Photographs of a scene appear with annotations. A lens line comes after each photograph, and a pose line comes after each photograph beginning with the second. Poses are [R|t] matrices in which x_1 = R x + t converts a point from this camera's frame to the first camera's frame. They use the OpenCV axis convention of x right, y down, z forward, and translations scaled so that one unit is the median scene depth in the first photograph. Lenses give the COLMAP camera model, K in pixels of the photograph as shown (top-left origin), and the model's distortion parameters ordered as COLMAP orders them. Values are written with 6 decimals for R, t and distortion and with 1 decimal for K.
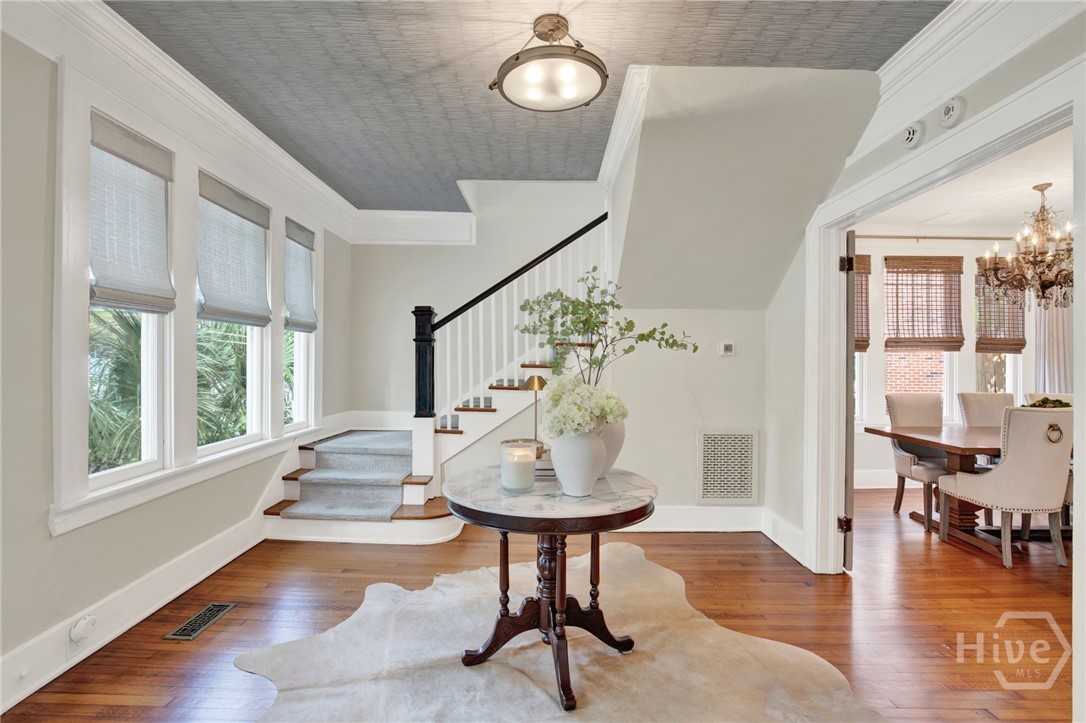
lens RADIAL K [[521.3, 0, 551.5], [0, 521.3, 366.4], [0, 0, 1]] dist [-0.013624, -0.000724]
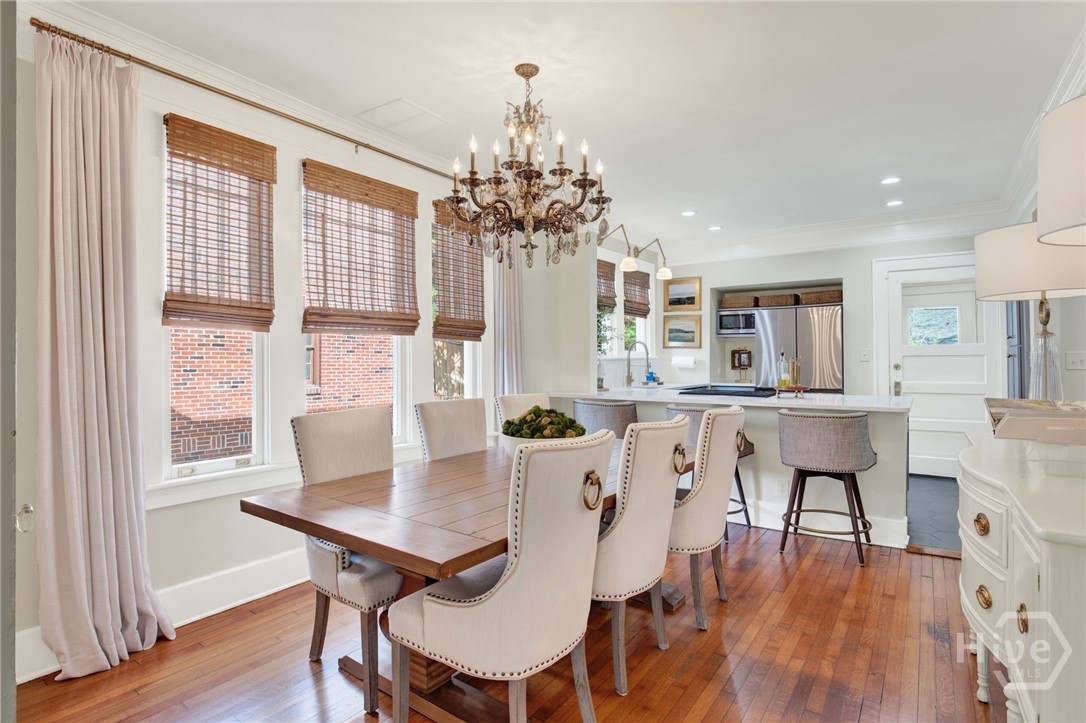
lens RADIAL K [[521.3, 0, 553.3], [0, 521.3, 354.9], [0, 0, 1]] dist [-0.013624, -0.000724]
pose [[0.580343, 0.003519, 0.814364, 0.355231], [0.009786, 0.999888, -0.011295, 0.004890], [-0.814313, 0.014525, 0.580244, 0.473687]]
